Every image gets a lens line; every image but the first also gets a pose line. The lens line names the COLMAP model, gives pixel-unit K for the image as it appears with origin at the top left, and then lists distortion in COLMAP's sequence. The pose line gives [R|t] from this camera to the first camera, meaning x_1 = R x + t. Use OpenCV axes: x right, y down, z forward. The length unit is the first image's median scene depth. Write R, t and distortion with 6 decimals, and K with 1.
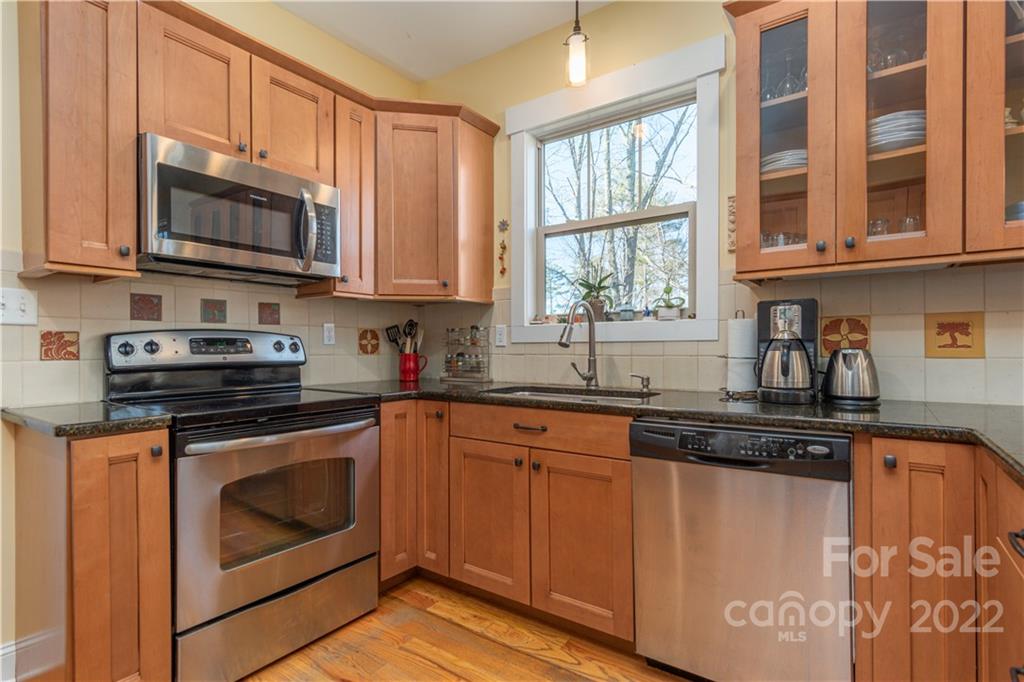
lens RADIAL K [[524.7, 0, 512.4], [0, 524.7, 348.0], [0, 0, 1]] dist [0.004319, 0.000496]
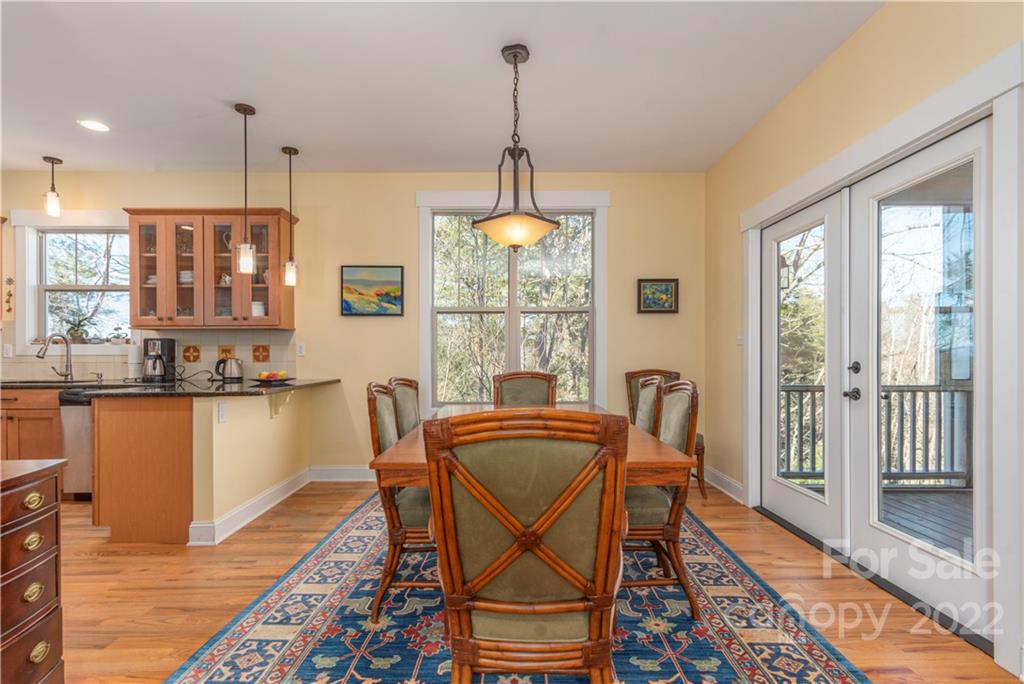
lens RADIAL K [[524.2, 0, 526.9], [0, 524.2, 355.8], [0, 0, 1]] dist [0.012218, 0.000326]
pose [[0.807973, 0.002644, 0.589214, 0.375319], [-0.000392, 0.999992, -0.003948, -0.003472], [-0.589220, 0.002959, 0.807968, -1.514968]]
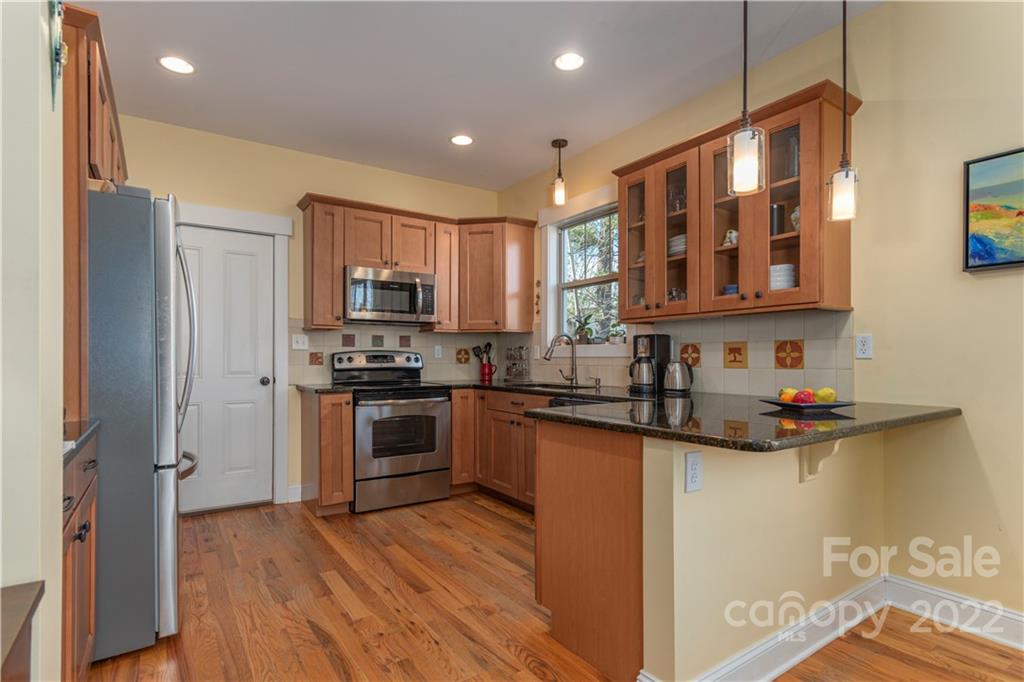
lens RADIAL K [[526.7, 0, 489.4], [0, 526.7, 358.1], [0, 0, 1]] dist [0.001182, 0.000134]
pose [[0.927565, 0.003720, -0.373642, 0.552273], [-0.003964, 0.999992, 0.000116, -0.008216], [0.373640, 0.001373, 0.927573, -0.669638]]
